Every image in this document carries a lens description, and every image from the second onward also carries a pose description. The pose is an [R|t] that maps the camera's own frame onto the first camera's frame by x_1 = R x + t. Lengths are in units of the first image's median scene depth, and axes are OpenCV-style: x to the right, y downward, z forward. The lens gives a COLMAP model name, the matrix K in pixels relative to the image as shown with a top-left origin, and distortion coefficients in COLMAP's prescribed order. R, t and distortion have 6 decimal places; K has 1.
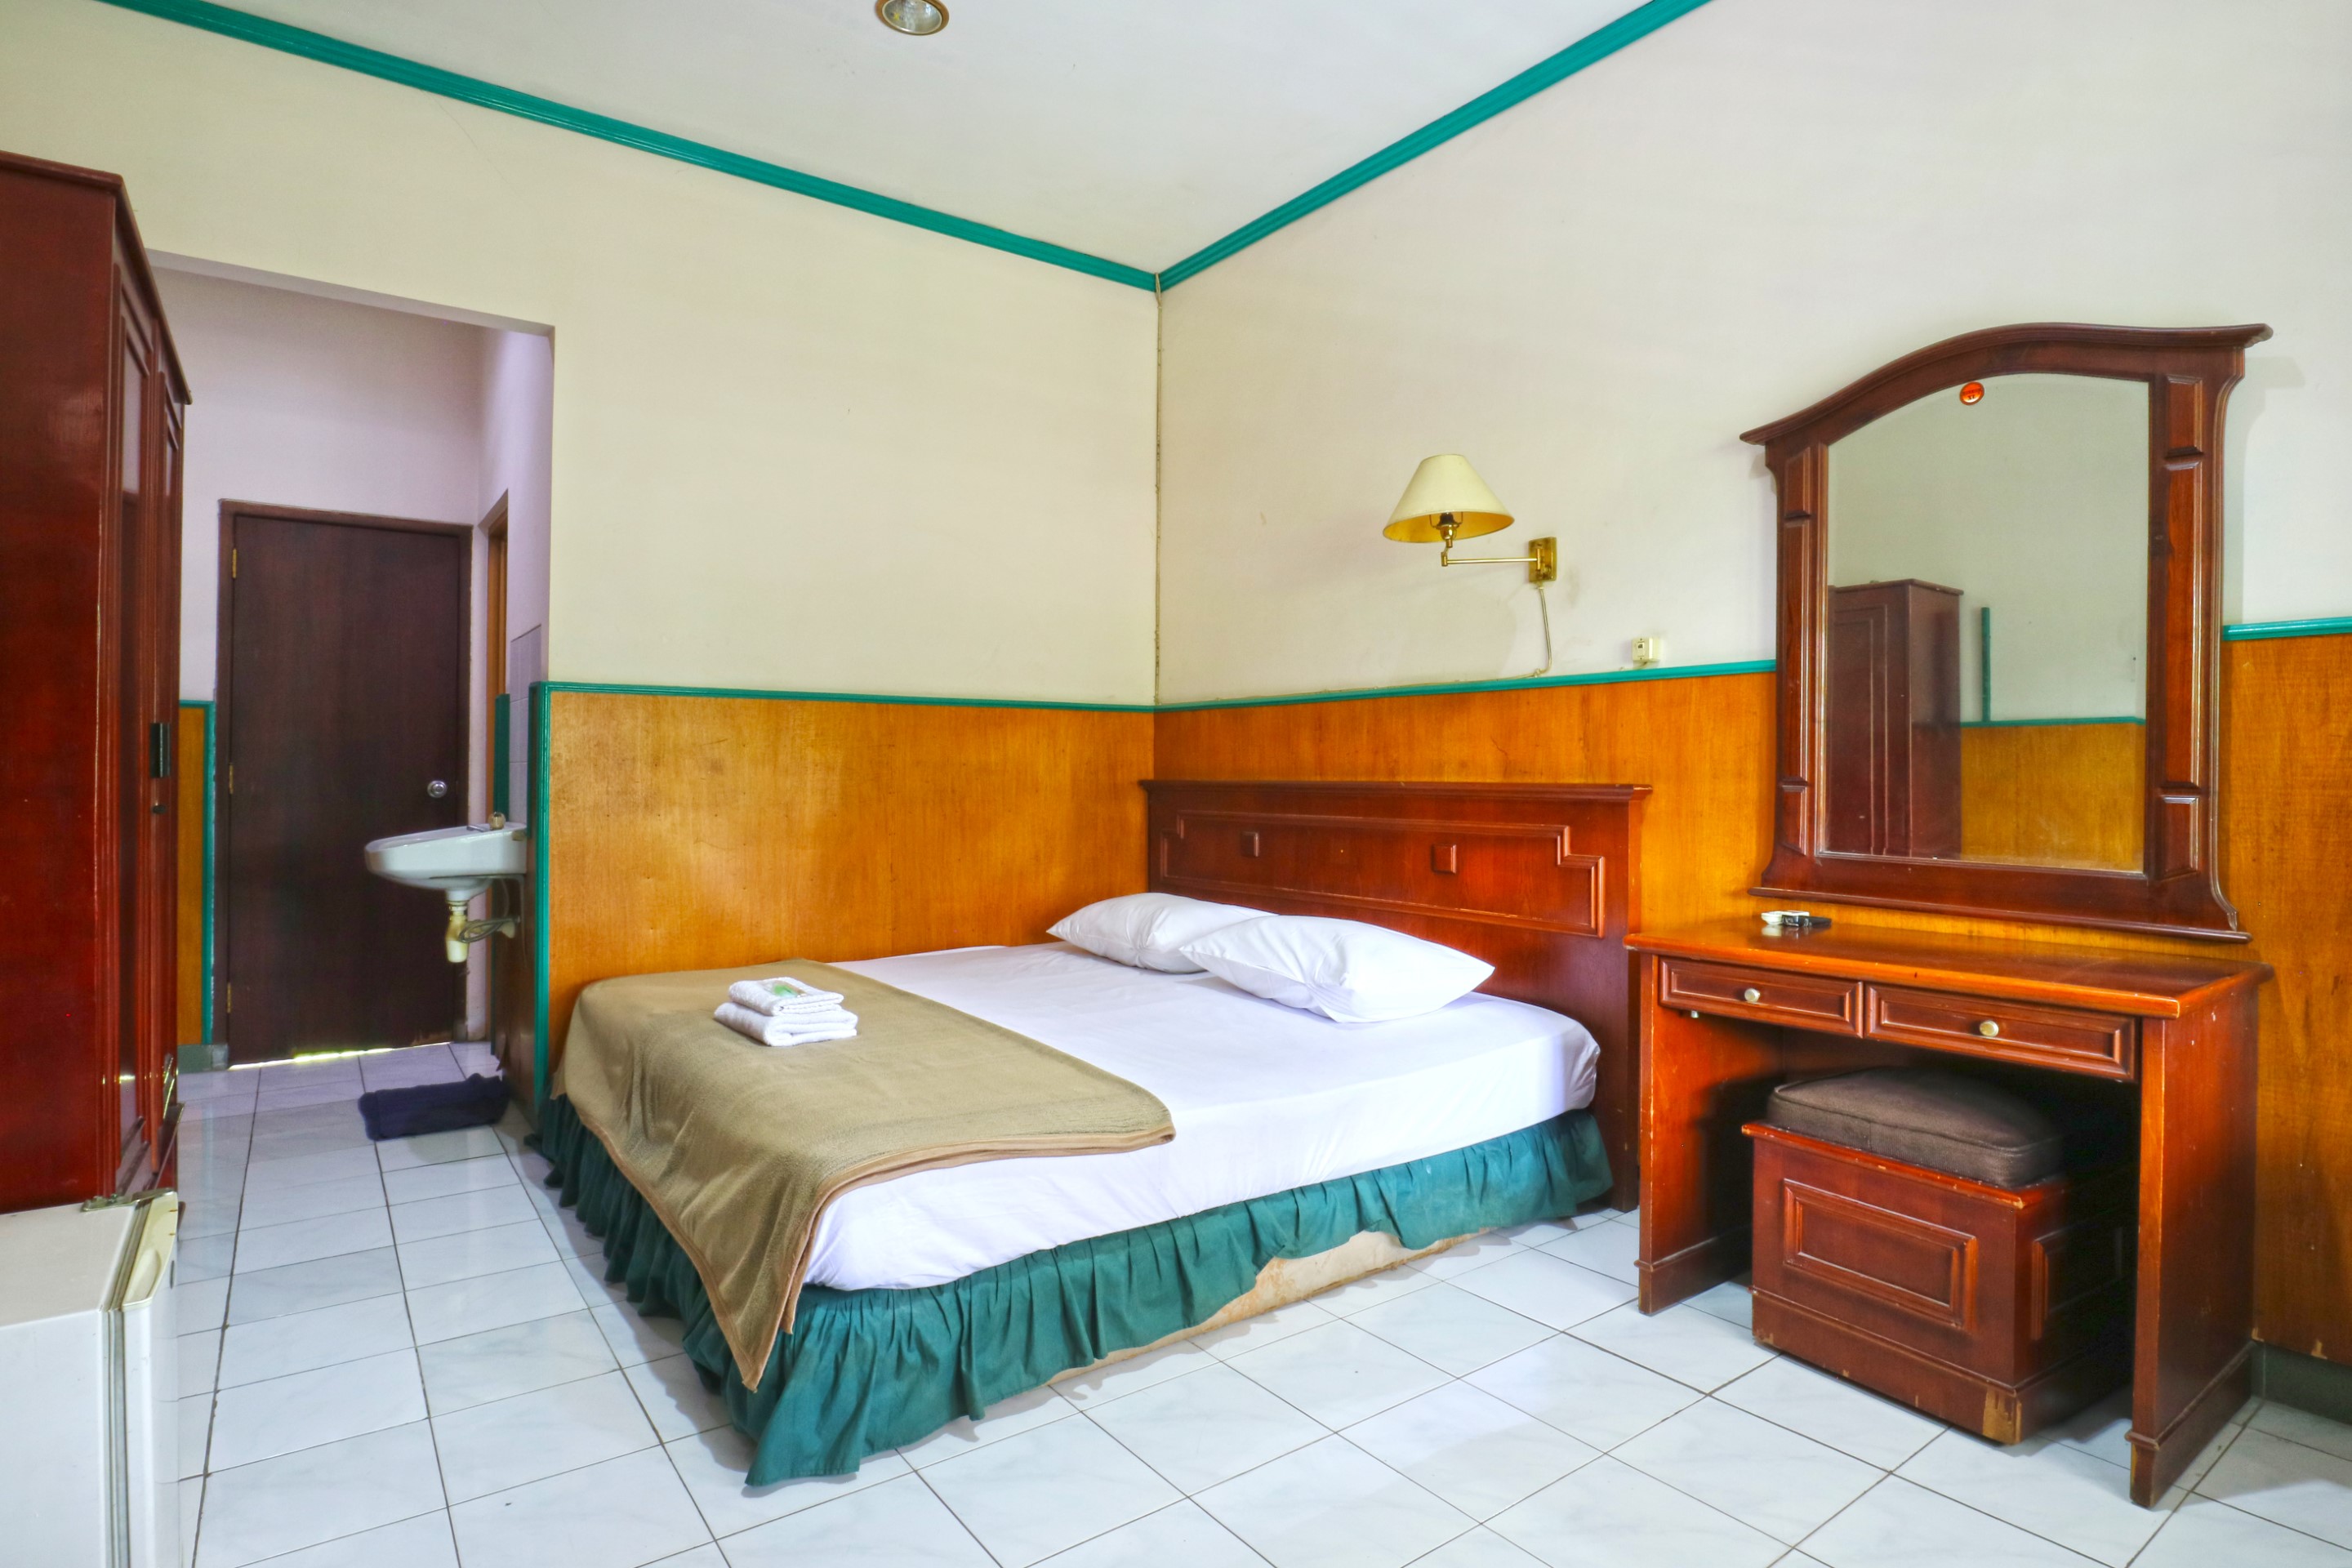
lens RADIAL K [[1226.6, 0, 1176.0], [0, 1226.6, 784.0], [0, 0, 1]] dist [-0.050212, 0.013872]
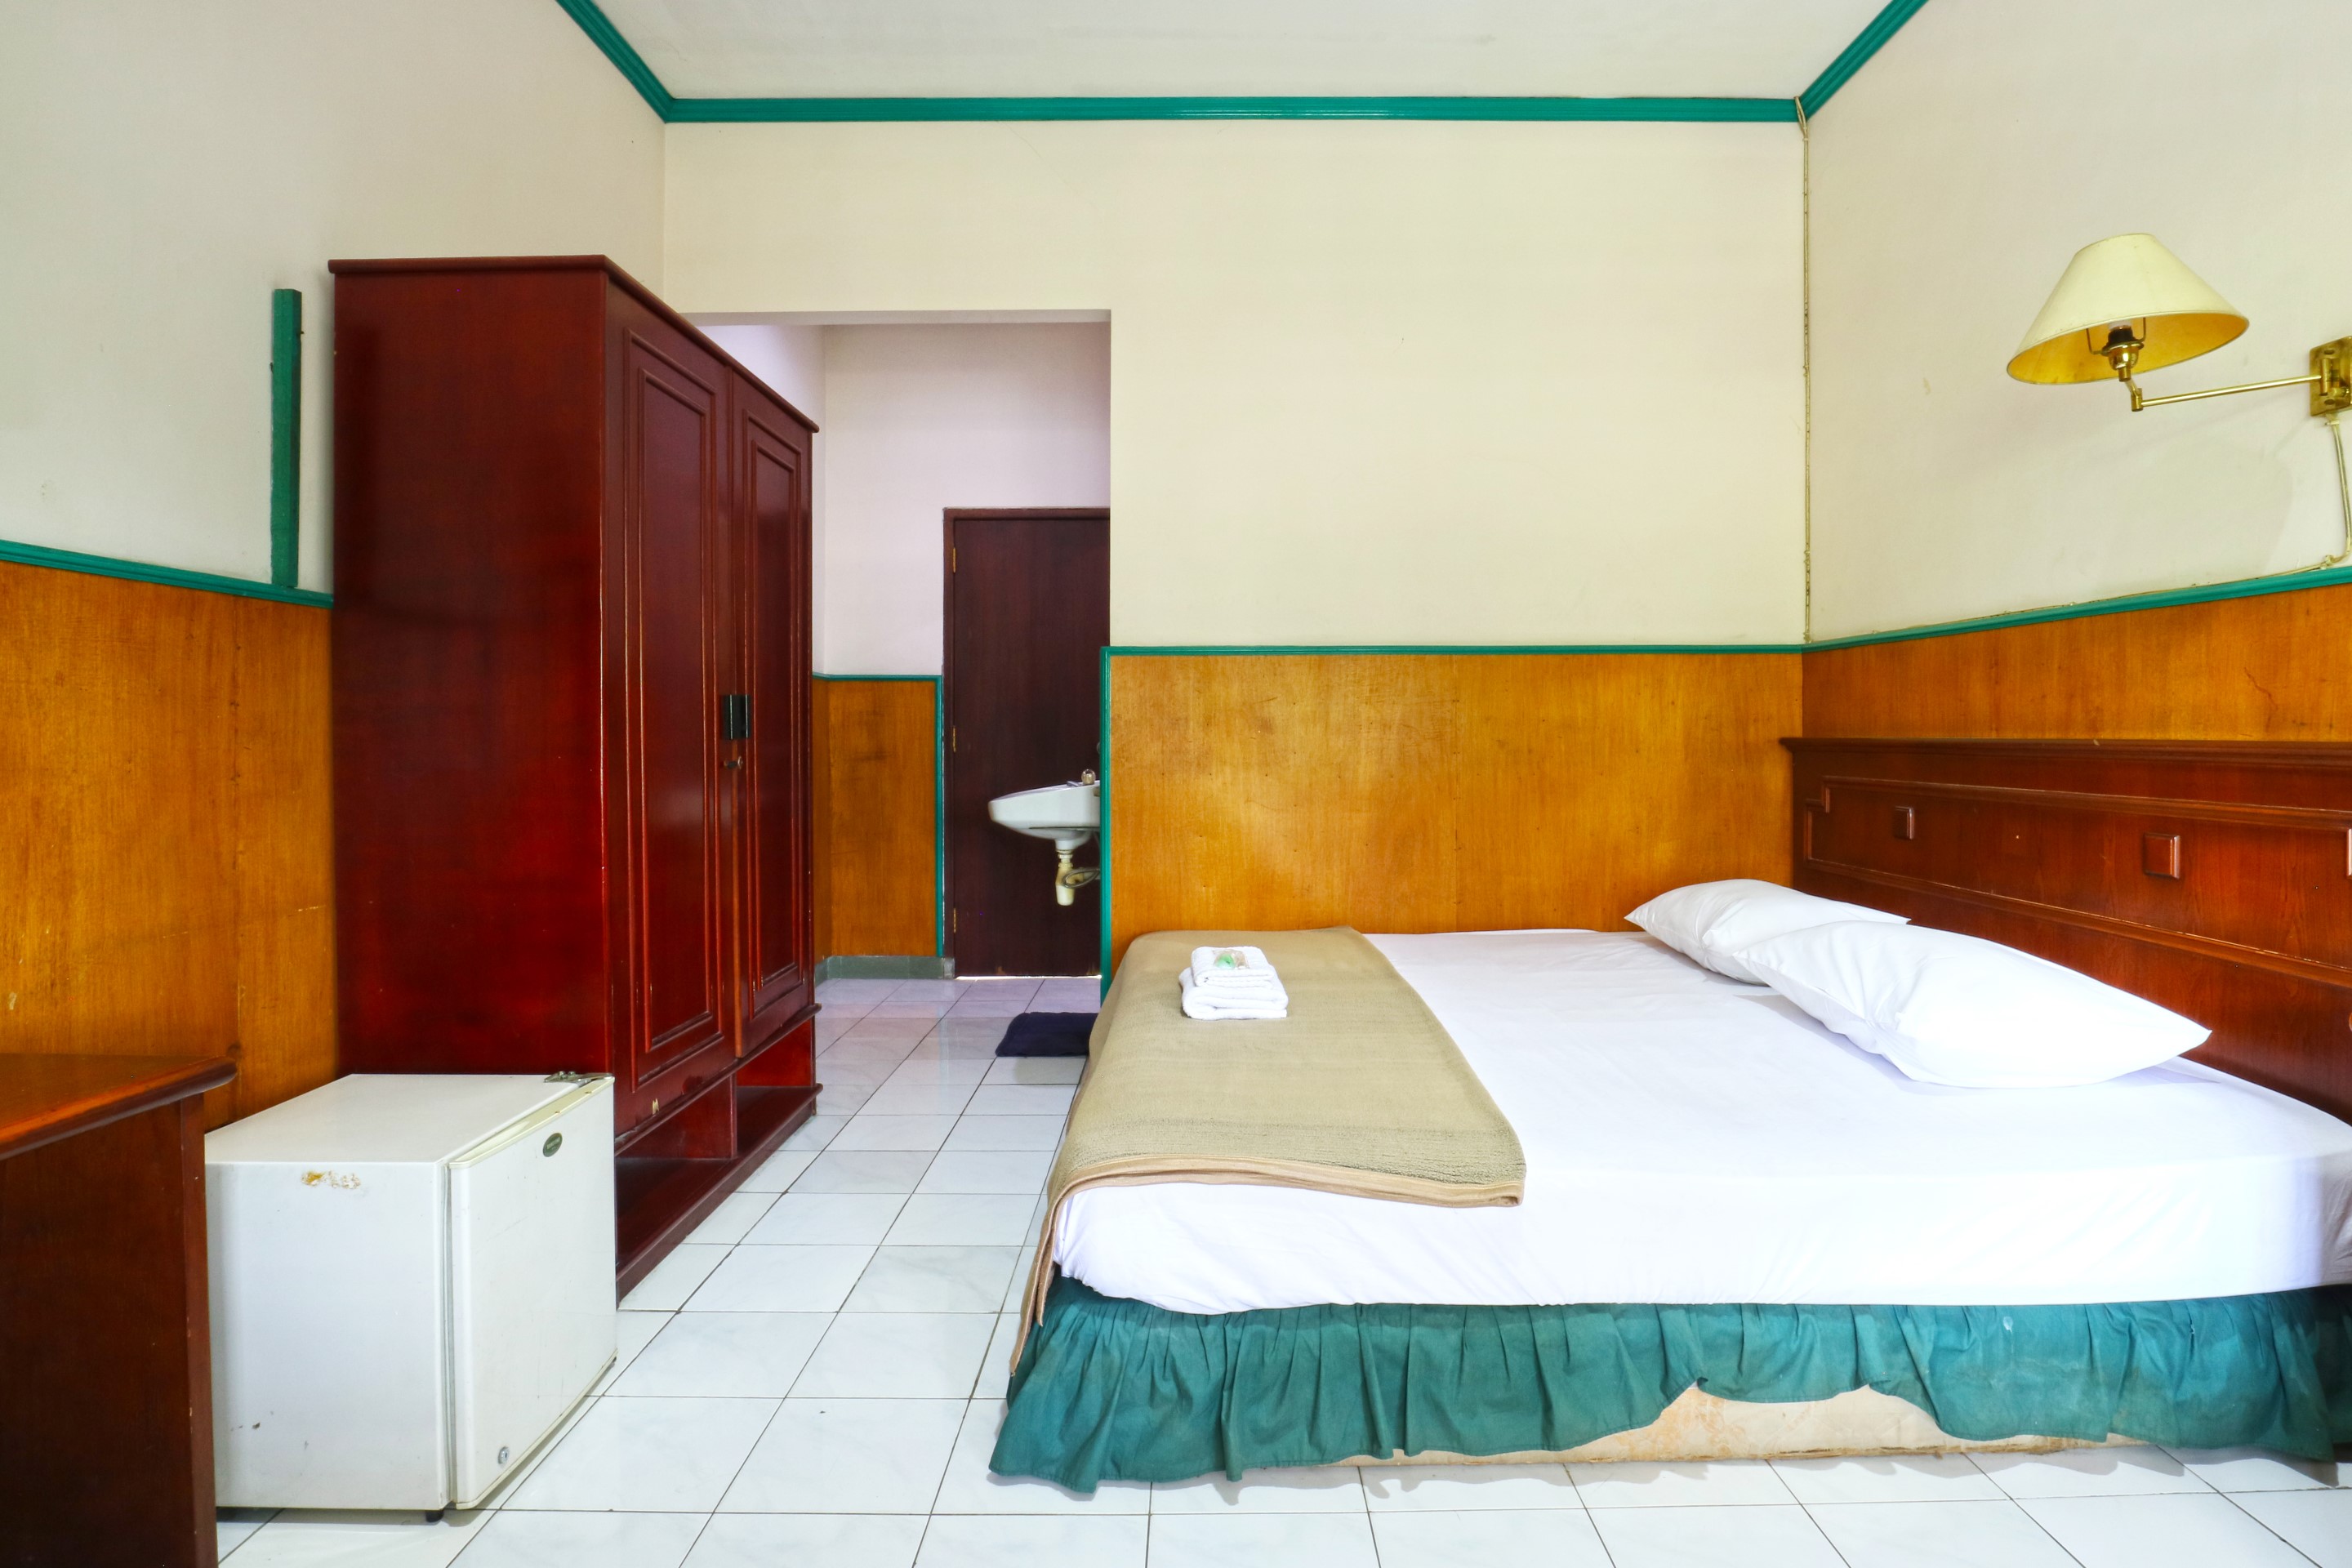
lens RADIAL K [[1251.9, 0, 1183.2], [0, 1251.9, 759.0], [0, 0, 1]] dist [-0.047004, 0.013542]
pose [[0.804368, 0.006355, -0.594098, 0.199827], [0.001631, 0.999915, 0.012904, -0.000629], [0.594130, -0.011349, 0.804289, 0.168683]]
